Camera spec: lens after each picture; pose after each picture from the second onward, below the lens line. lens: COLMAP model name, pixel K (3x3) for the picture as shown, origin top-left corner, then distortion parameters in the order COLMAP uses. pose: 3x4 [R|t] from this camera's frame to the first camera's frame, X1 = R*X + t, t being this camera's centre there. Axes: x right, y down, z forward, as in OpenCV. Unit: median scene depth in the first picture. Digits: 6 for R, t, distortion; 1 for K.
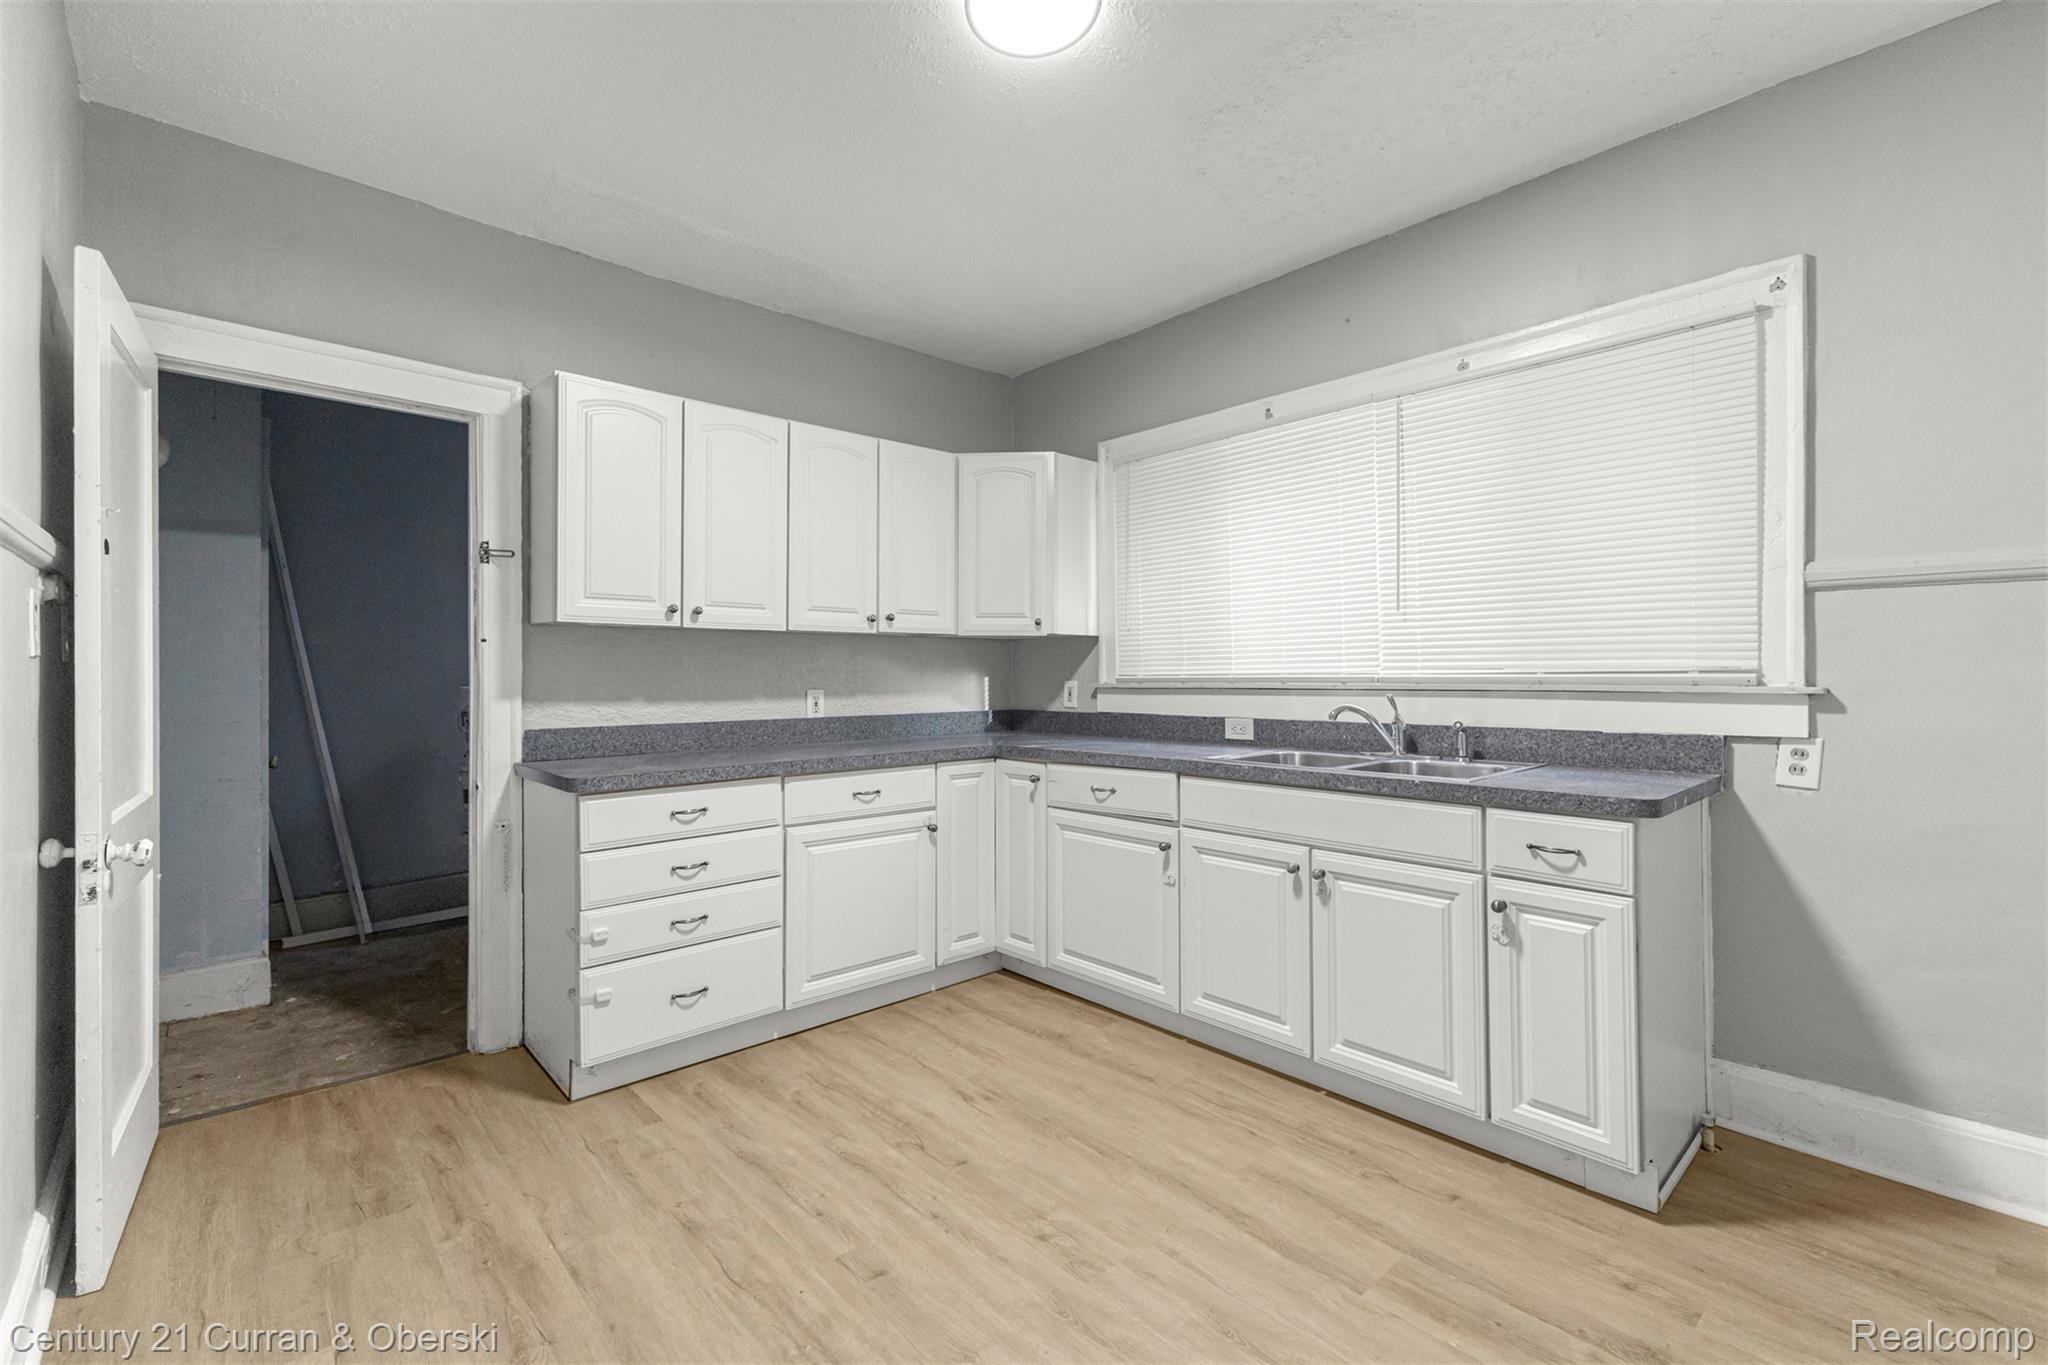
lens RADIAL K [[882.3, 0, 1041.0], [0, 882.3, 675.6], [0, 0, 1]] dist [0.009551, 0.000030]
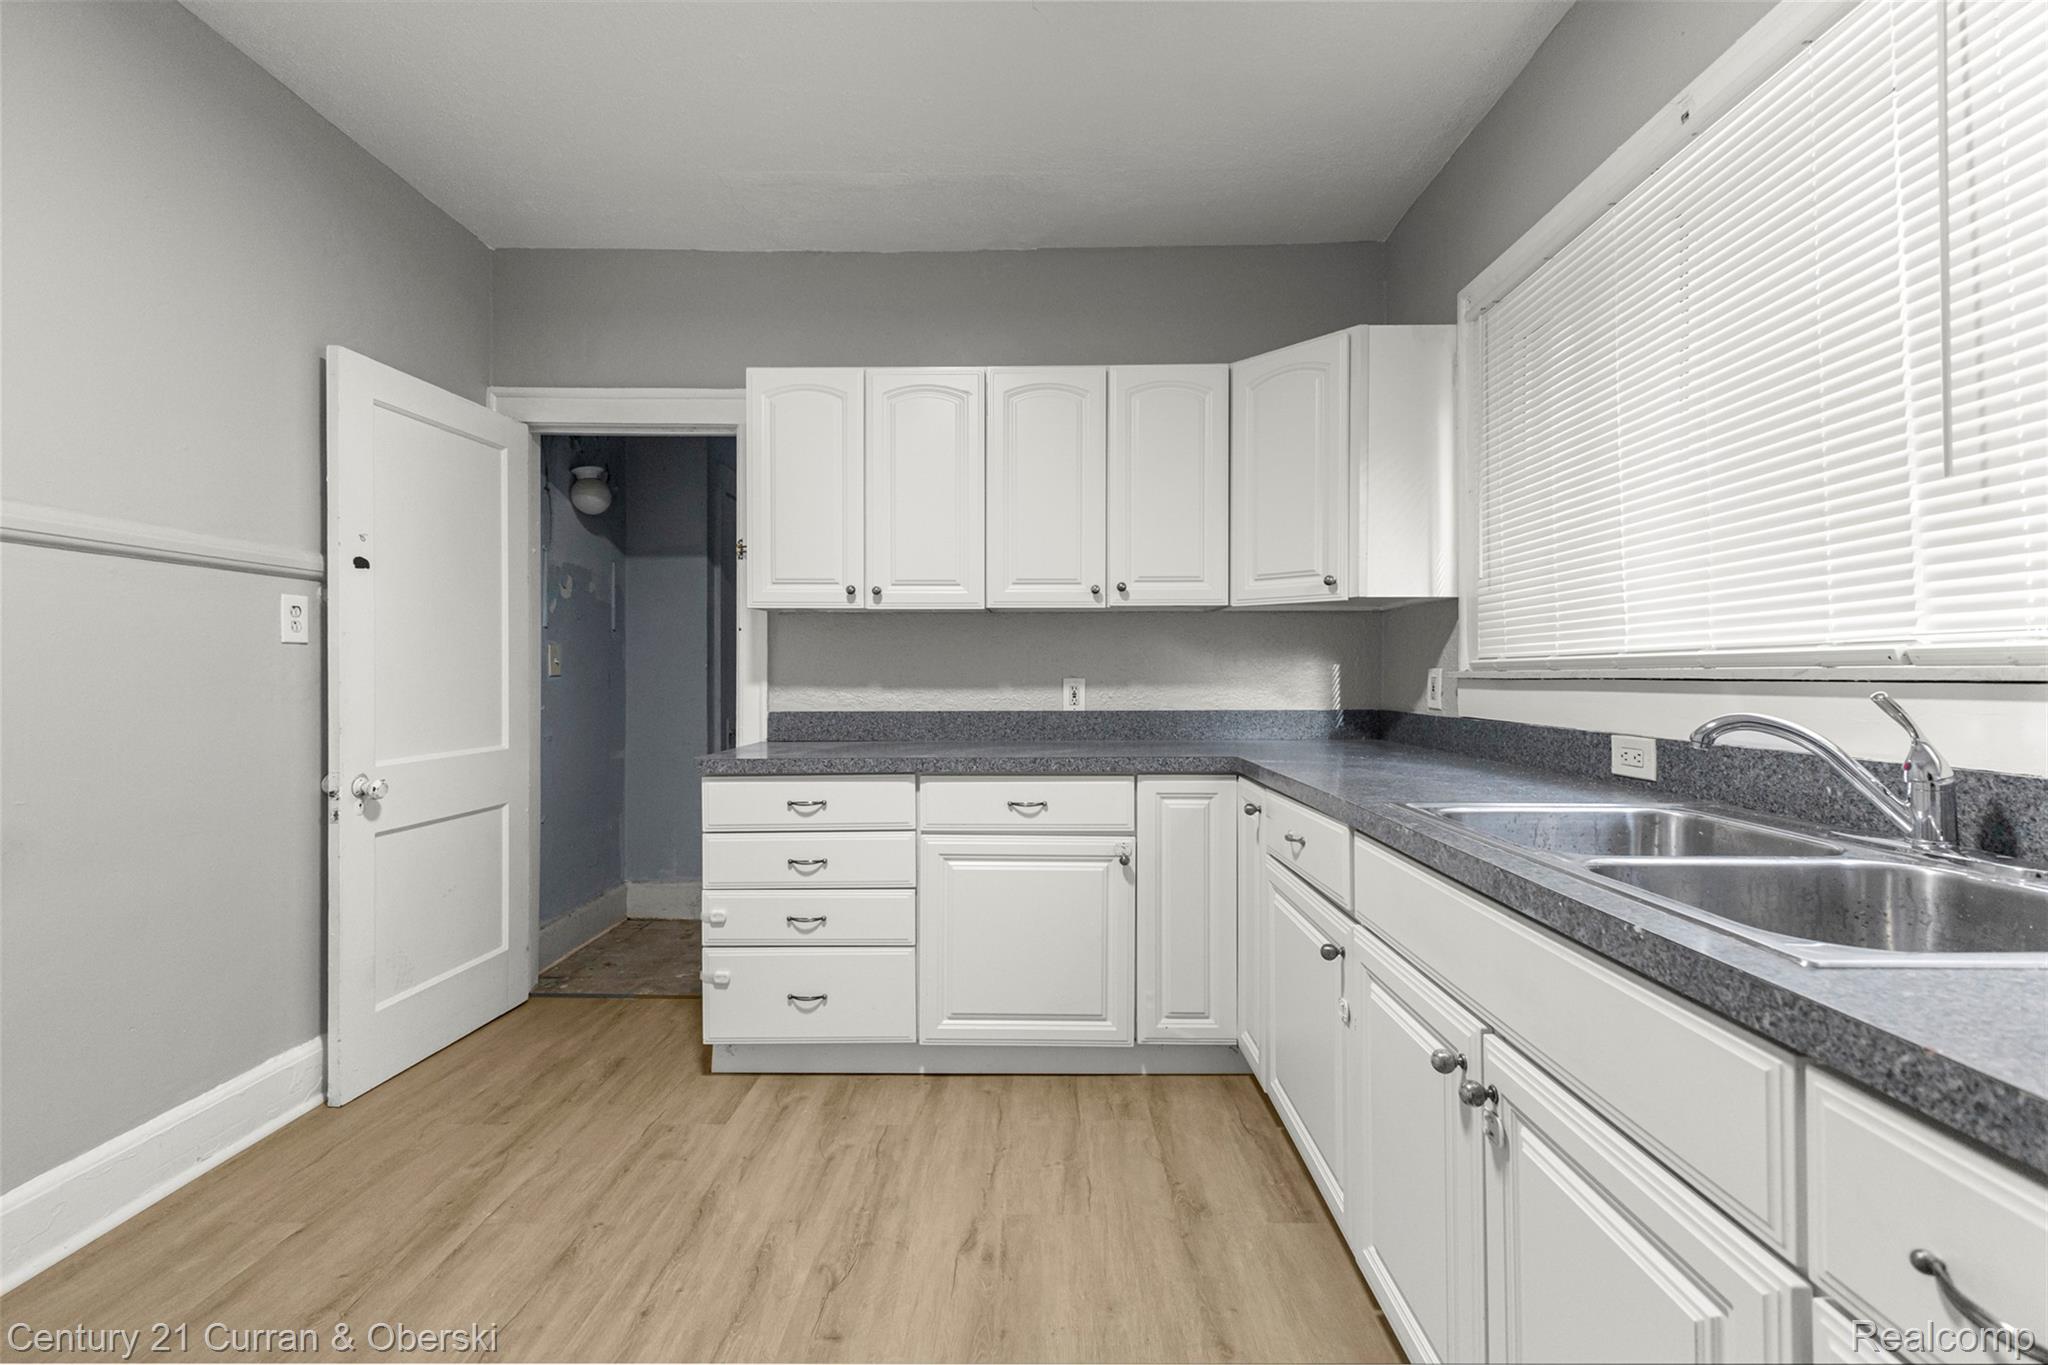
lens RADIAL K [[882.3, 0, 1031.1], [0, 882.3, 671.4], [0, 0, 1]] dist [0.009551, 0.000030]
pose [[0.721808, 0.000340, -0.692093, 0.387164], [-0.001215, 0.999999, -0.000777, 0.012847], [0.692092, 0.001402, 0.721808, 0.445451]]
